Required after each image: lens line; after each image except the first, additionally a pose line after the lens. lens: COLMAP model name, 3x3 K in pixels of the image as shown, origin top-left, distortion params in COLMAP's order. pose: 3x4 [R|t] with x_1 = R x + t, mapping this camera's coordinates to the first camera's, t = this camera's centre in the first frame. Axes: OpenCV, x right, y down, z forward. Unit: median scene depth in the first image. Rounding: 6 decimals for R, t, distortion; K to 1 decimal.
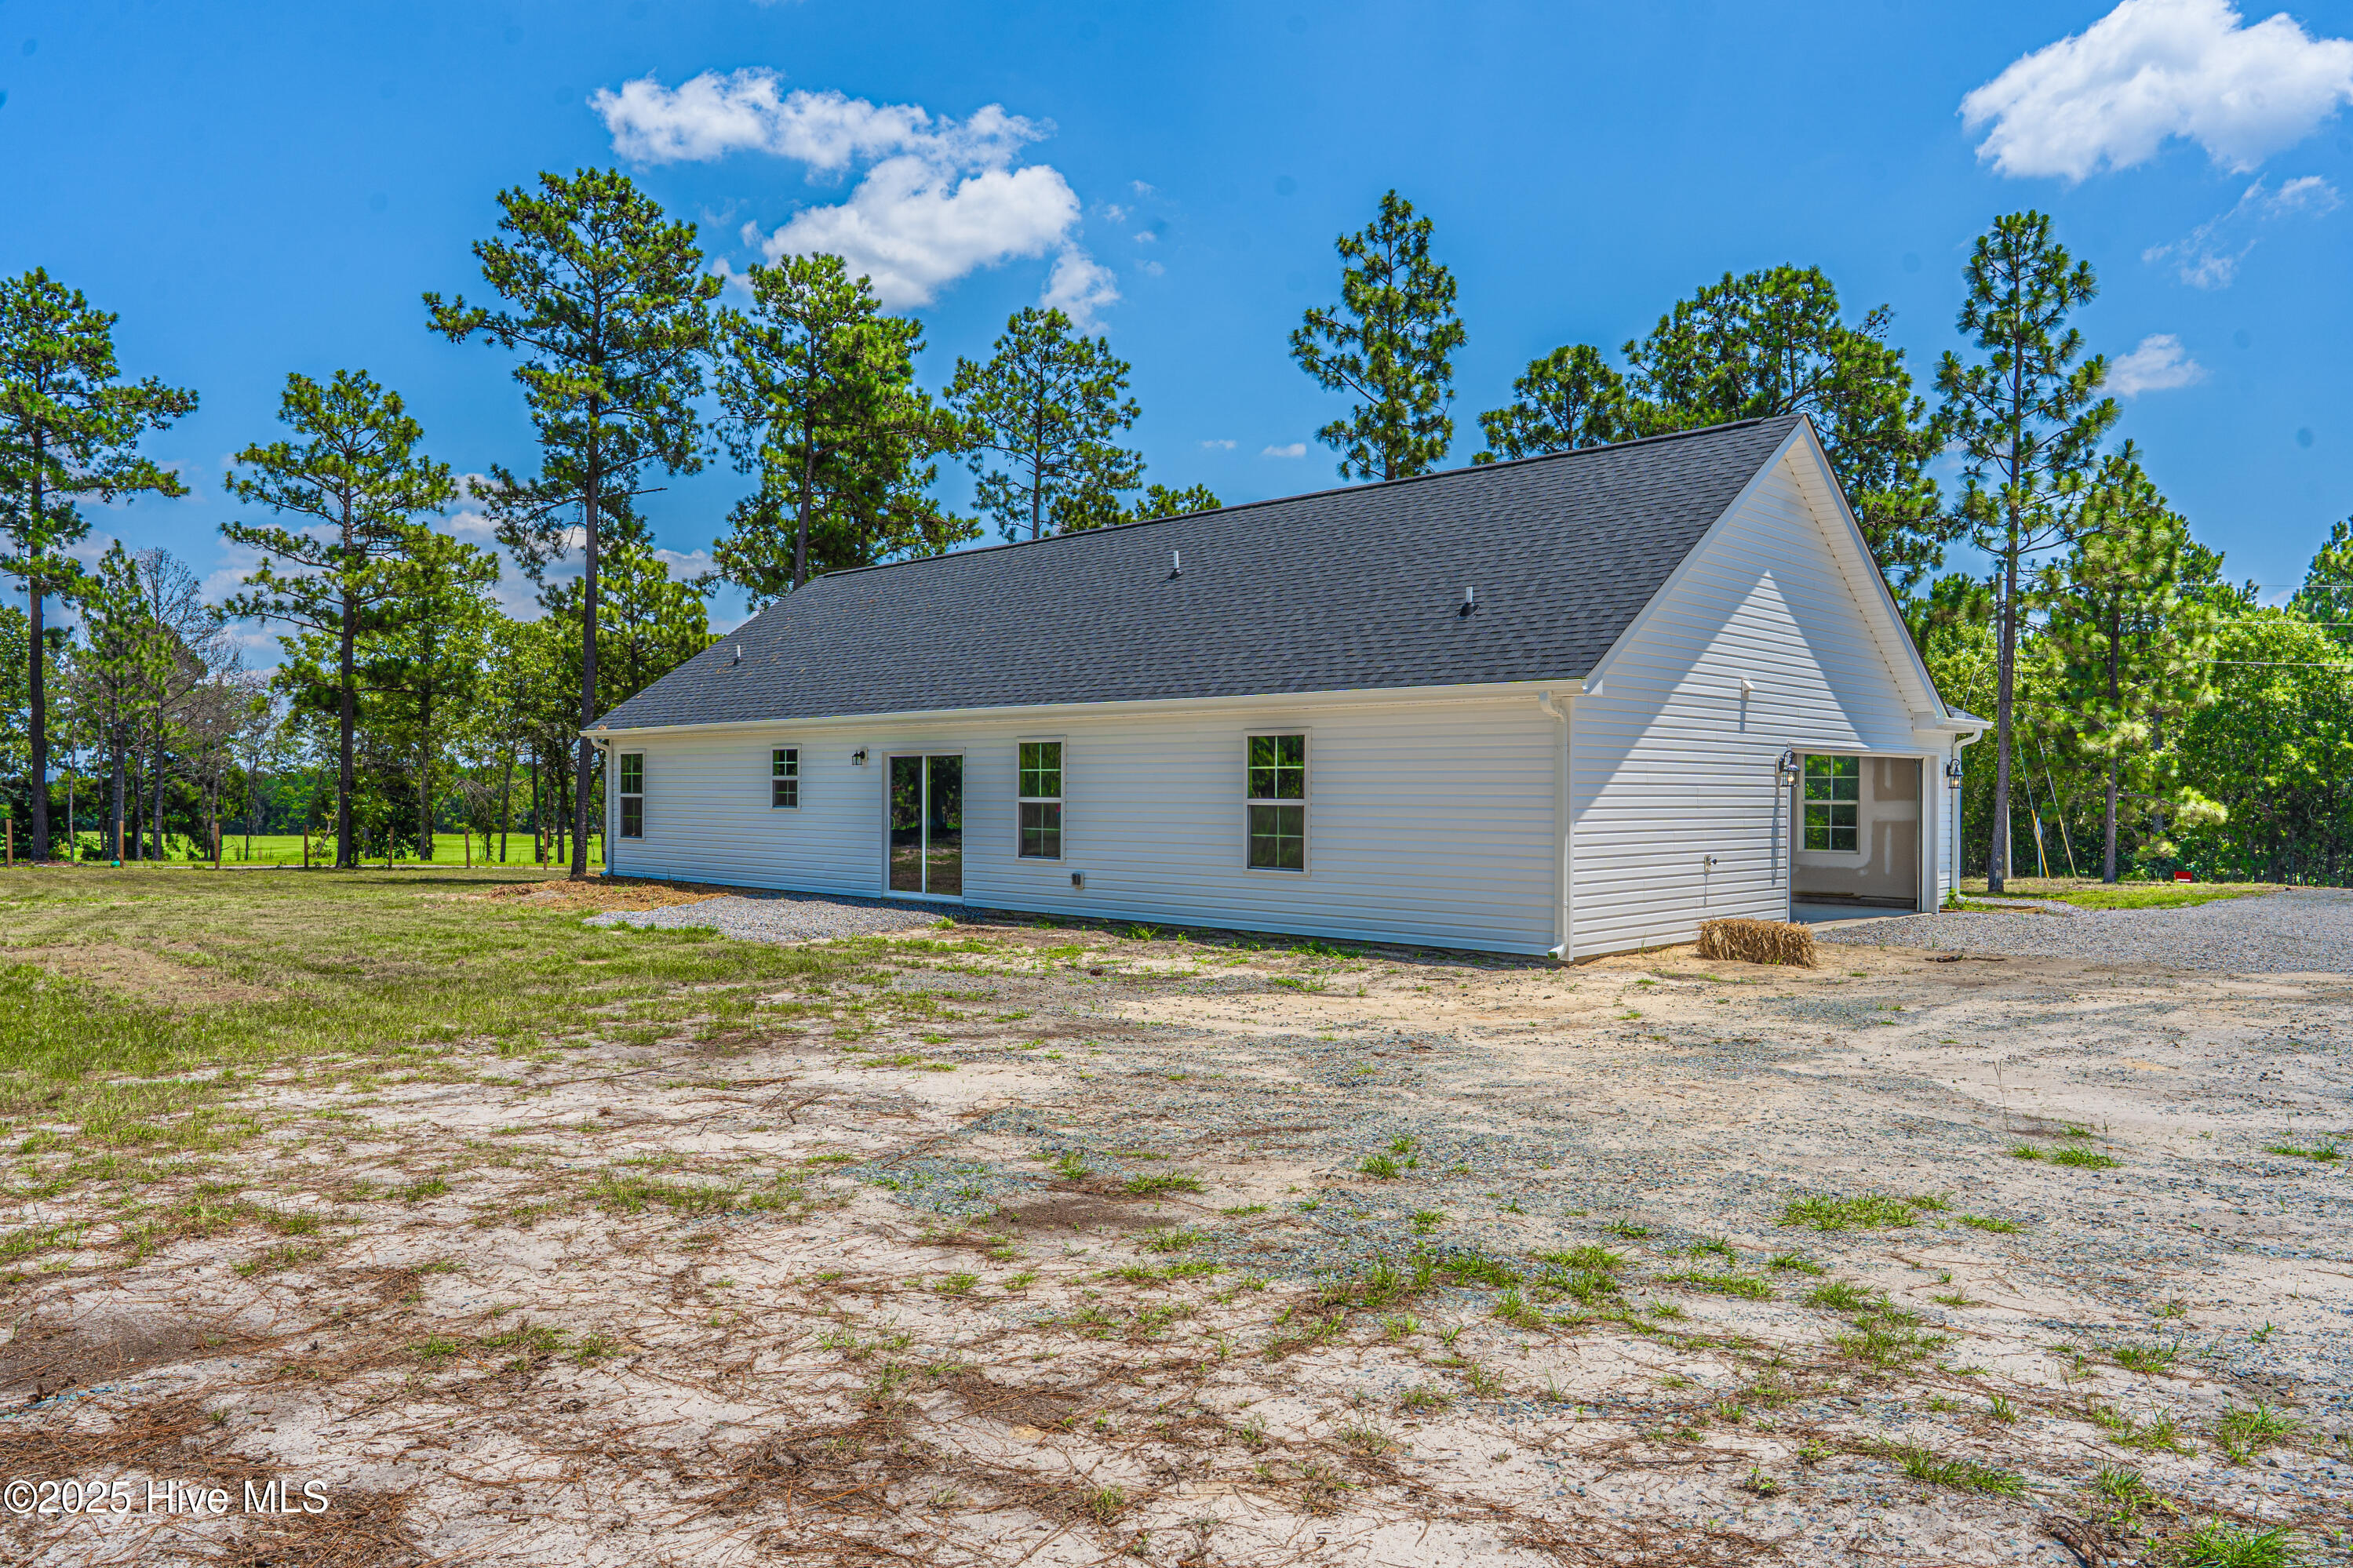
lens RADIAL K [[1564.0, 0, 1176.5], [0, 1564.0, 784.0], [0, 0, 1]] dist [0.002871, 0.000639]
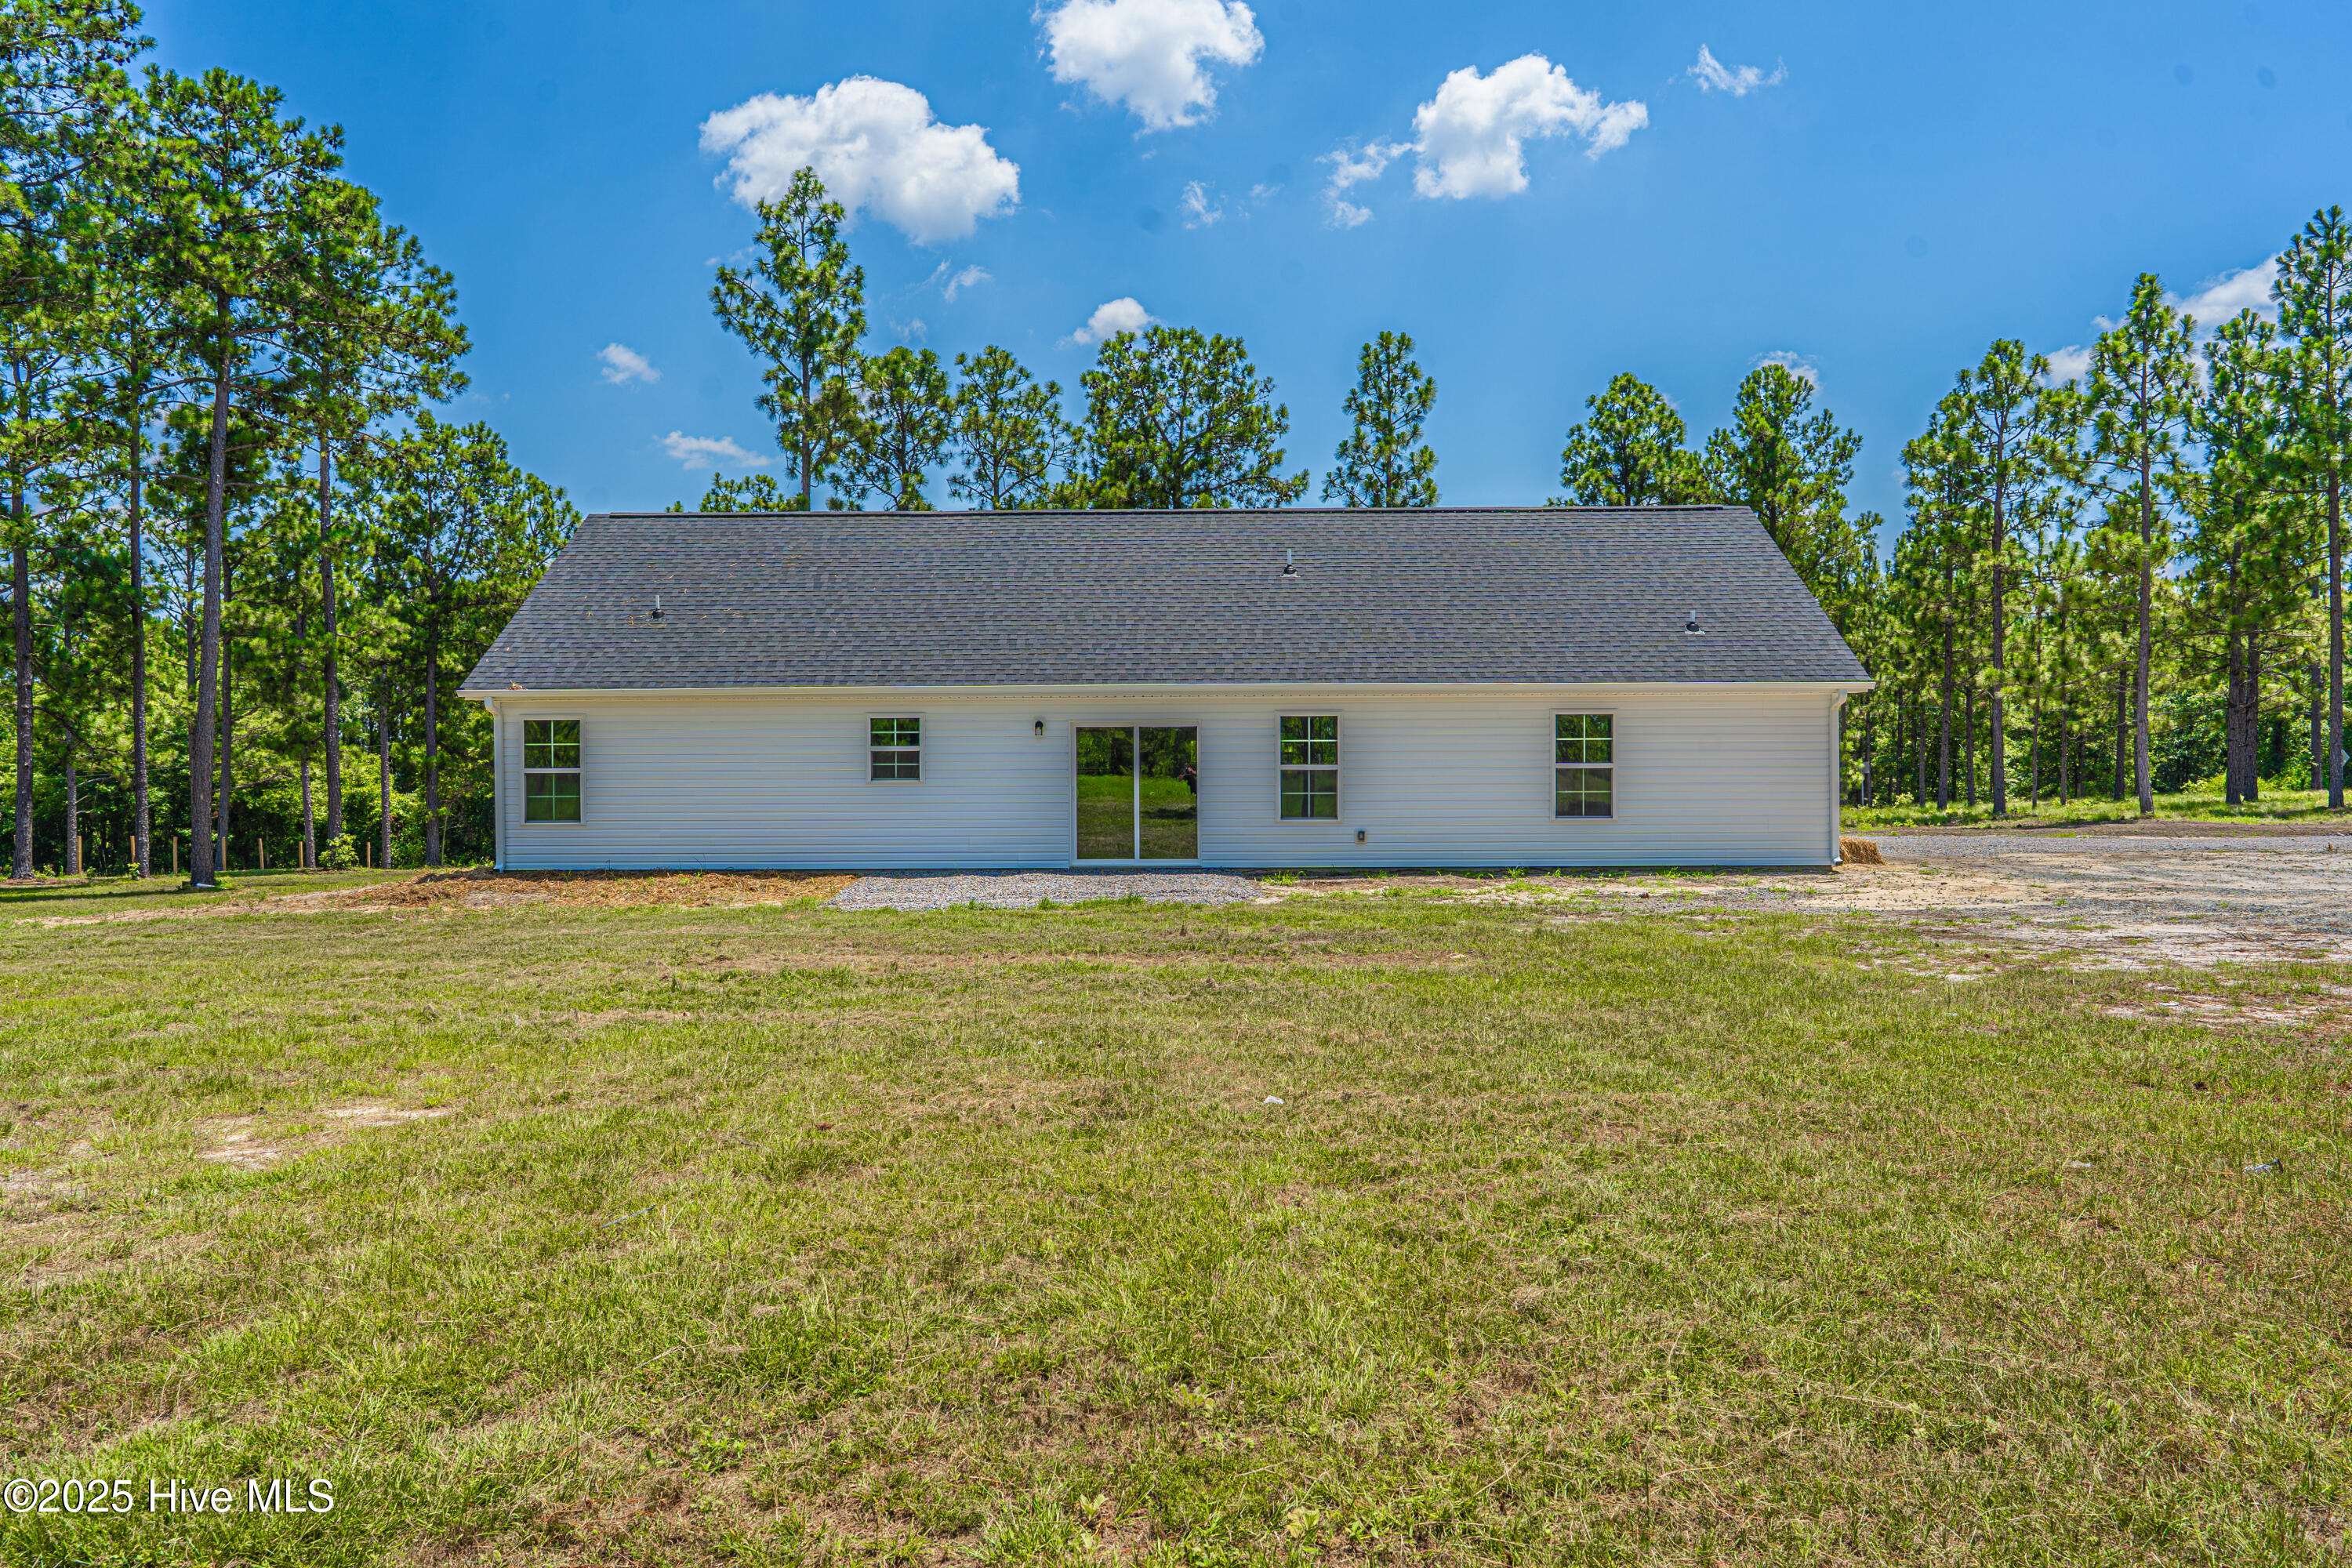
lens RADIAL K [[1563.5, 0, 1176.0], [0, 1563.5, 784.0], [0, 0, 1]] dist [0.002871, 0.000639]
pose [[0.729753, -0.014553, 0.683556, -0.906213], [0.004023, 0.999848, 0.016992, 0.002505], [-0.683699, -0.009650, 0.729701, 0.235794]]
